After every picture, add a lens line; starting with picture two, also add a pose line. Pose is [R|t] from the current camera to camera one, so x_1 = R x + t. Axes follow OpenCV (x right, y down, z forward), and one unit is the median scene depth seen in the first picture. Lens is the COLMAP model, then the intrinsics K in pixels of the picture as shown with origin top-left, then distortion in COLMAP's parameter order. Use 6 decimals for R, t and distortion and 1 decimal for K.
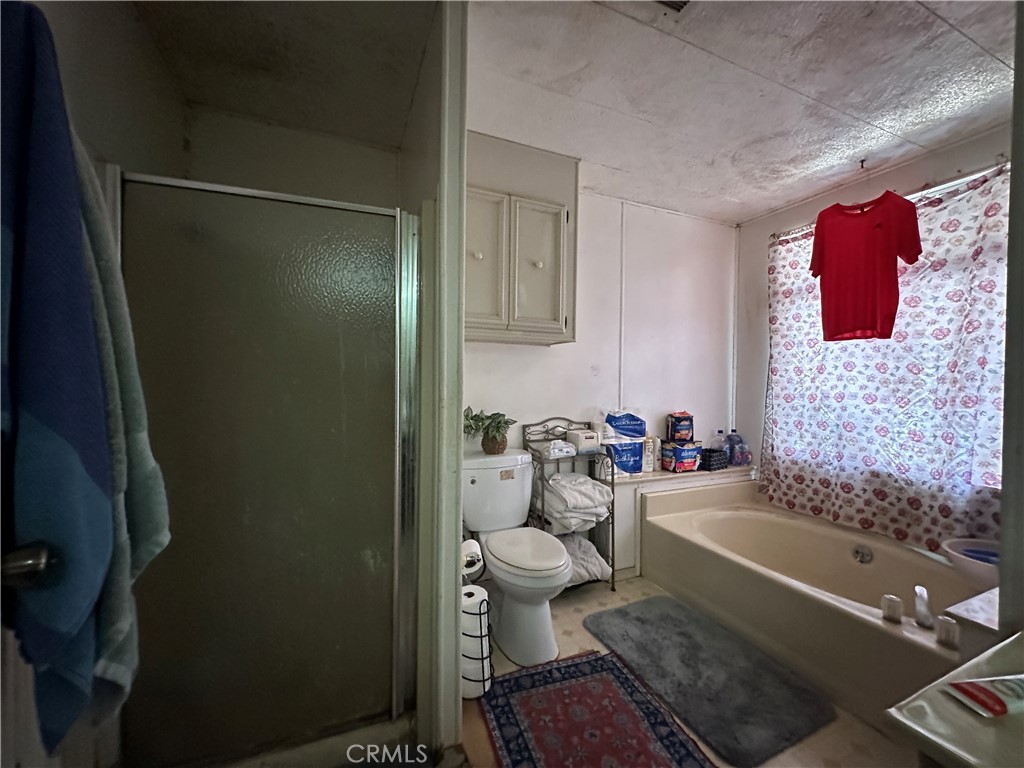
lens RADIAL K [[407.7, 0, 510.8], [0, 407.7, 384.9], [0, 0, 1]] dist [-0.000550, 0.000933]
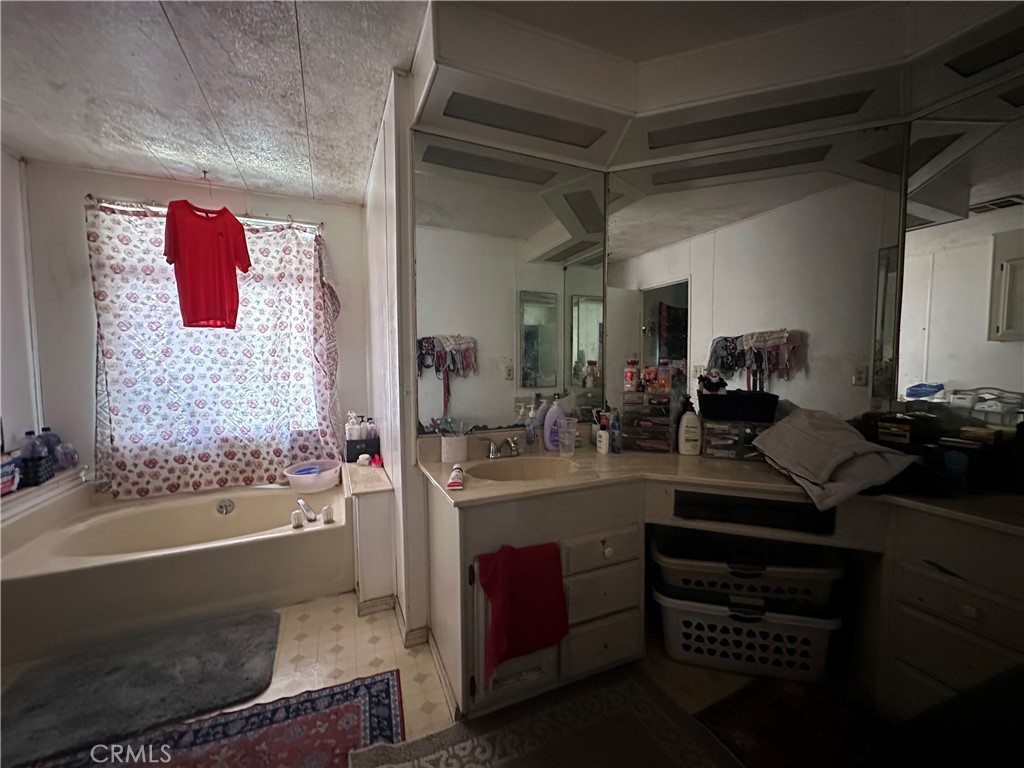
lens RADIAL K [[407.7, 0, 511.2], [0, 407.7, 384.6], [0, 0, 1]] dist [-0.000550, 0.000933]
pose [[-0.003961, -0.066572, 0.997774, -0.306470], [0.021282, 0.997550, 0.066642, -0.008170], [-0.999766, 0.021498, -0.002534, 0.142514]]
